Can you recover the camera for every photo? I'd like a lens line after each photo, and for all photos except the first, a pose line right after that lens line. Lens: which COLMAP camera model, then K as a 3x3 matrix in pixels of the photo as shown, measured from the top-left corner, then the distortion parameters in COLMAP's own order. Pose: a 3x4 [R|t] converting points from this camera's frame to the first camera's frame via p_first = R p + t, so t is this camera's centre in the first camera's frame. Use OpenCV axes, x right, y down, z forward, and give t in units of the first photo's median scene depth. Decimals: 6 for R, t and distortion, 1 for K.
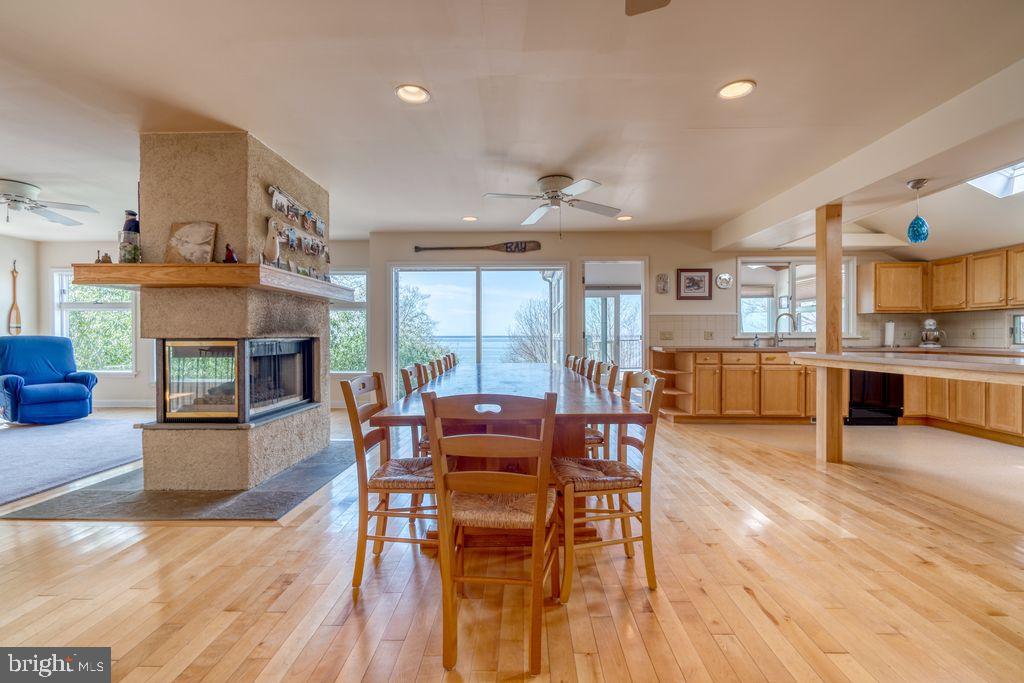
lens RADIAL K [[441.4, 0, 512.0], [0, 441.4, 341.5], [0, 0, 1]] dist [-0.002810, -0.000294]
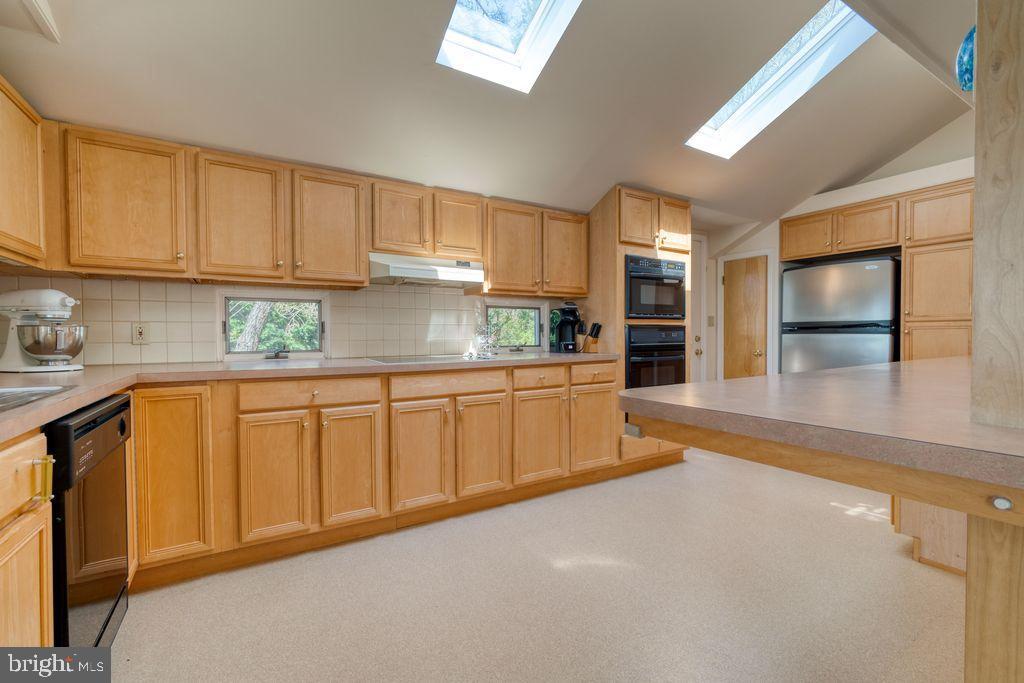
lens RADIAL K [[441.4, 0, 512.0], [0, 441.4, 341.5], [0, 0, 1]] dist [-0.002810, -0.000294]
pose [[-0.535009, -0.012844, 0.844748, 0.439684], [0.013063, 0.999639, 0.023473, -0.013092], [-0.844745, 0.023593, -0.534648, 0.833310]]
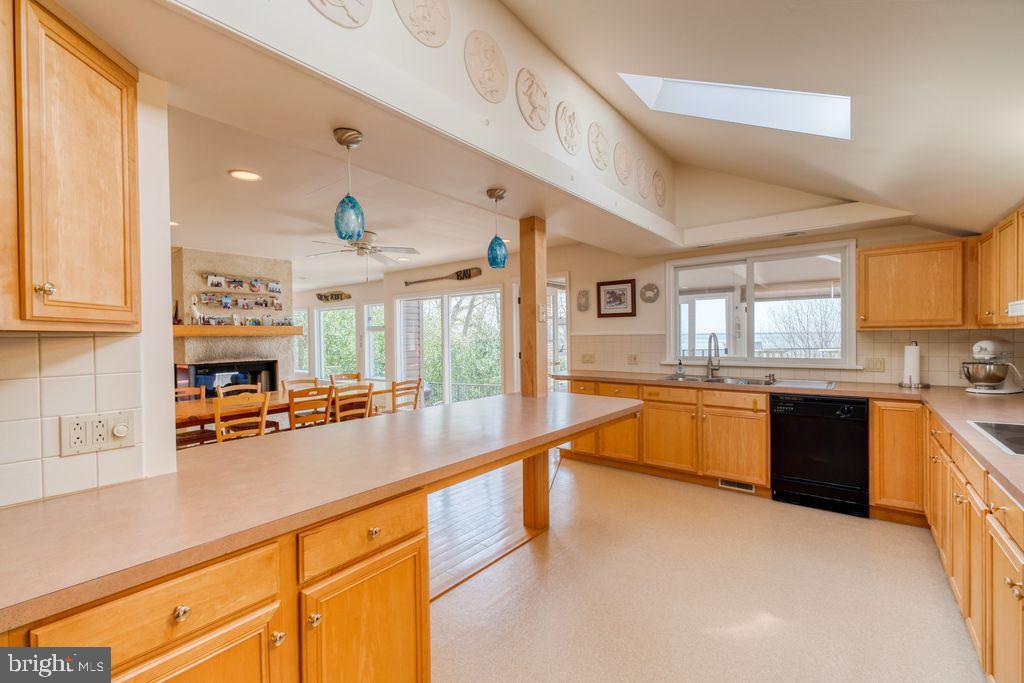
lens RADIAL K [[434.4, 0, 512.0], [0, 434.4, 341.5], [0, 0, 1]] dist [0.000277, 0.000008]
pose [[0.801682, -0.001384, -0.597749, 0.757316], [0.005135, 0.999976, 0.004572, -0.052571], [0.597729, -0.006735, 0.801670, 0.205838]]
